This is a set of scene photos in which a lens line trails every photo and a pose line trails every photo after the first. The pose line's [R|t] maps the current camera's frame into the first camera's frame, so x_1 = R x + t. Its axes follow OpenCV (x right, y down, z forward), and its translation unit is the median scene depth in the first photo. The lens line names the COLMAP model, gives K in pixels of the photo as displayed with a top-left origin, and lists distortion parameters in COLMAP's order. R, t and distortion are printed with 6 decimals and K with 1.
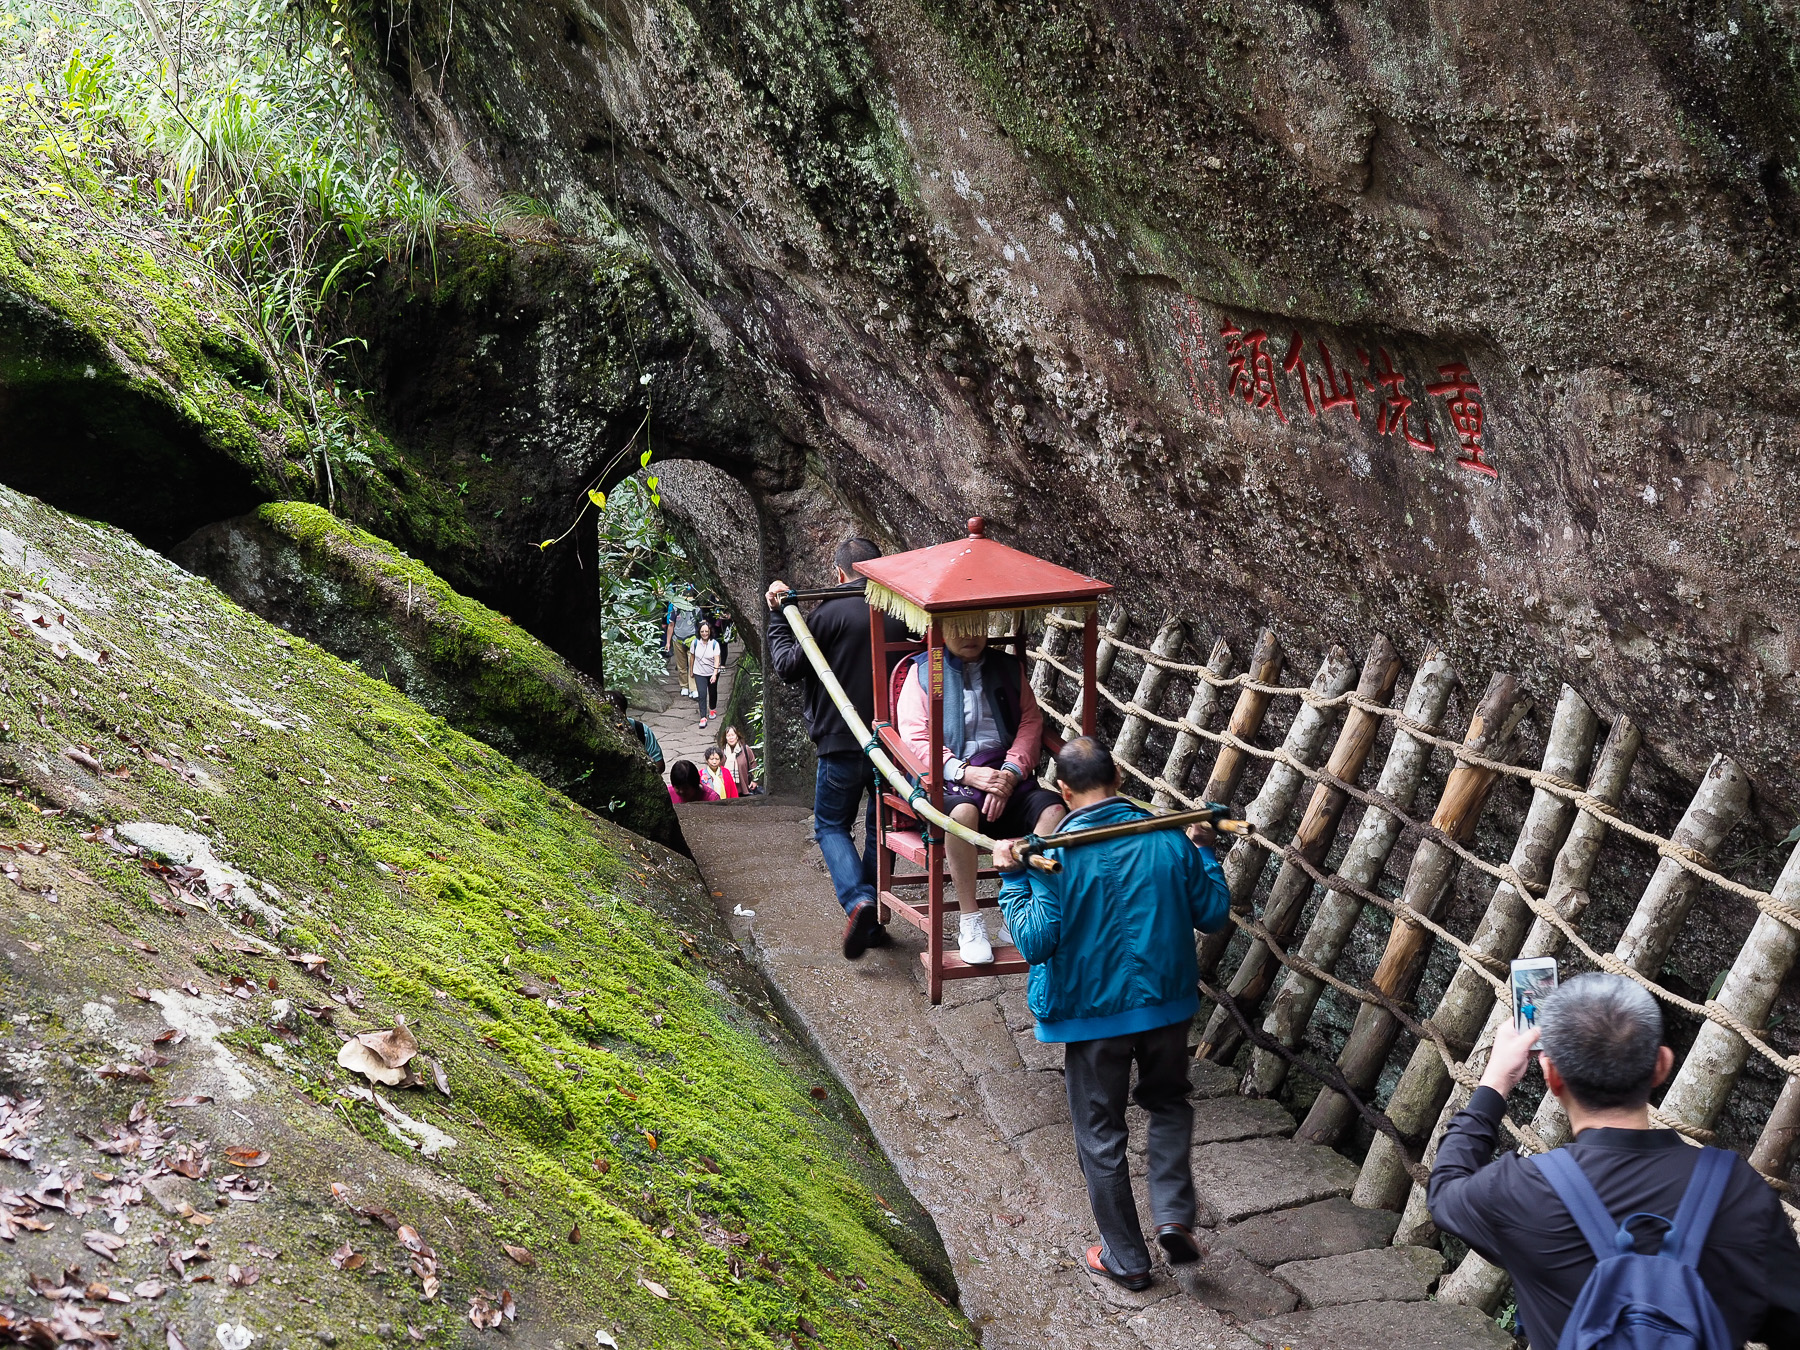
lens RADIAL K [[2609.4, 0, 917.9], [0, 2609.4, 665.9], [0, 0, 1]] dist [0.006954, 0.000000]
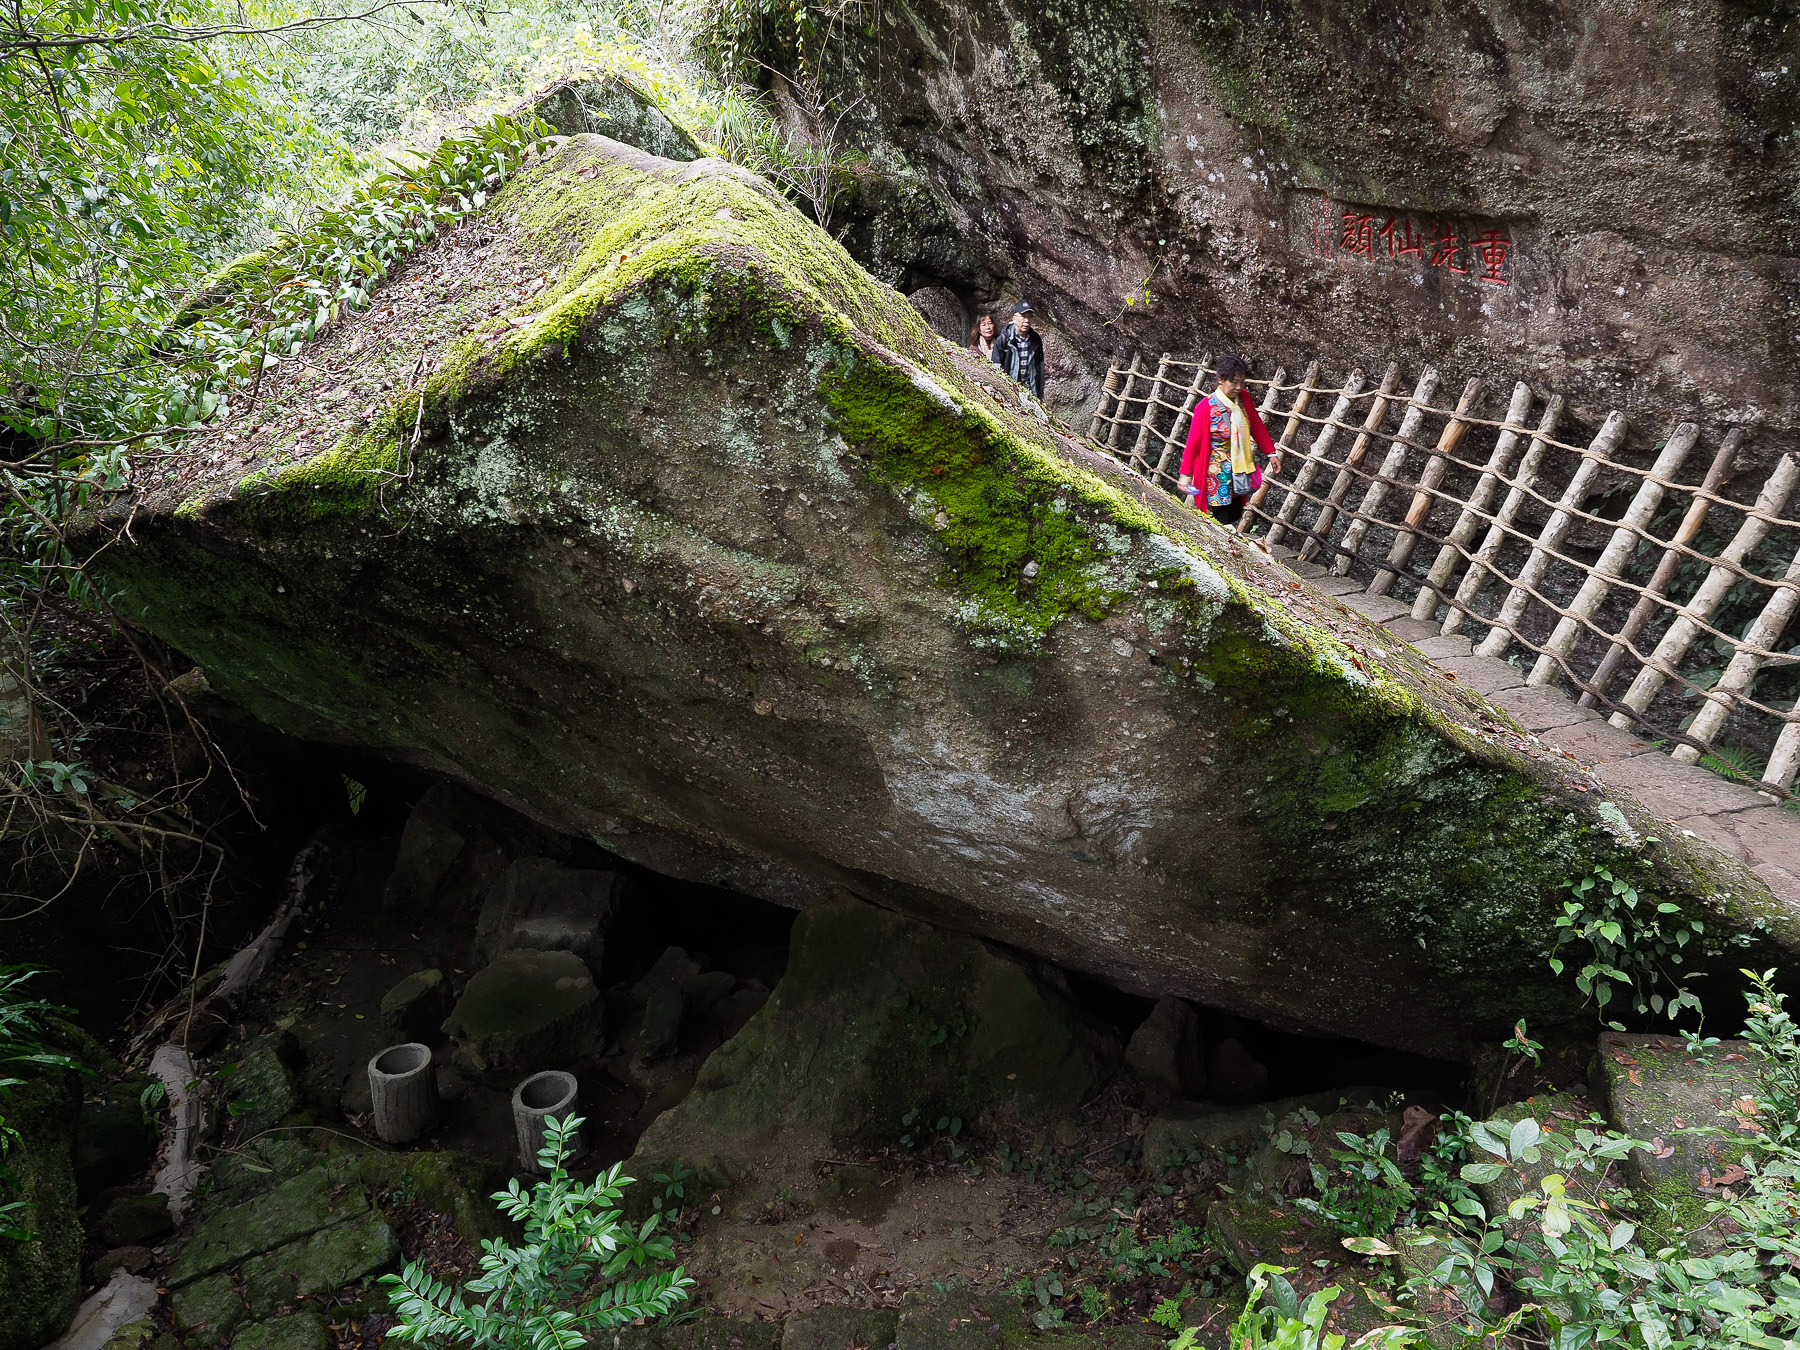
lens RADIAL K [[1293.2, 0, 893.6], [0, 1293.2, 666.5], [0, 0, 1]] dist [-0.008797, -0.007516]
pose [[0.995725, -0.043055, 0.081724, -0.354446], [0.025489, 0.978447, 0.204917, 0.005263], [-0.088786, -0.201958, 0.975362, -0.058235]]
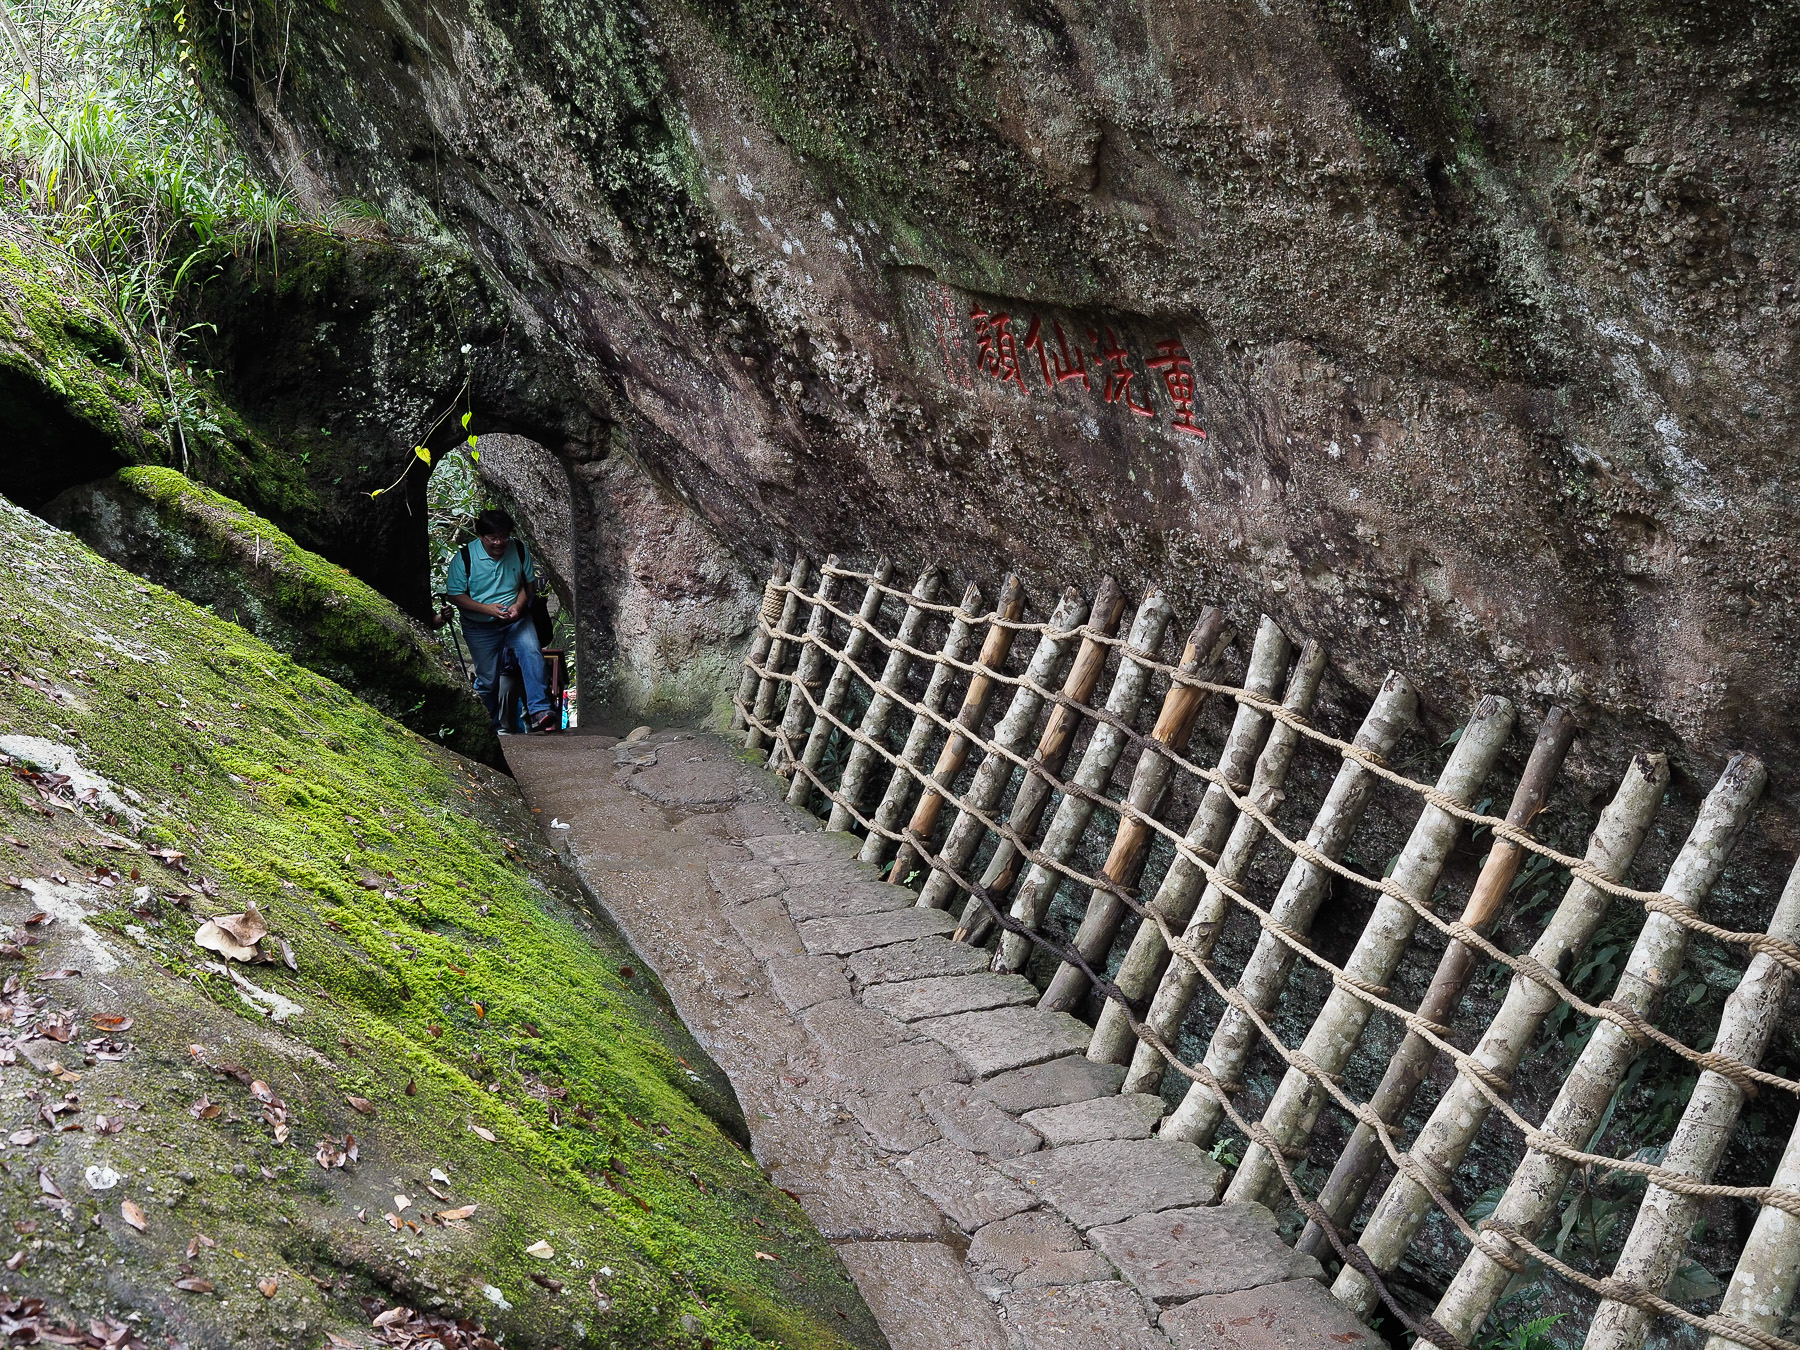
lens RADIAL K [[2249.2, 0, 918.5], [0, 2249.2, 665.2], [0, 0, 1]] dist [0.005843, 0.000000]
pose [[0.995735, -0.008705, 0.091846, -0.000038], [0.007149, 0.999825, 0.017259, 0.010445], [-0.091980, -0.016529, 0.995624, 0.005040]]
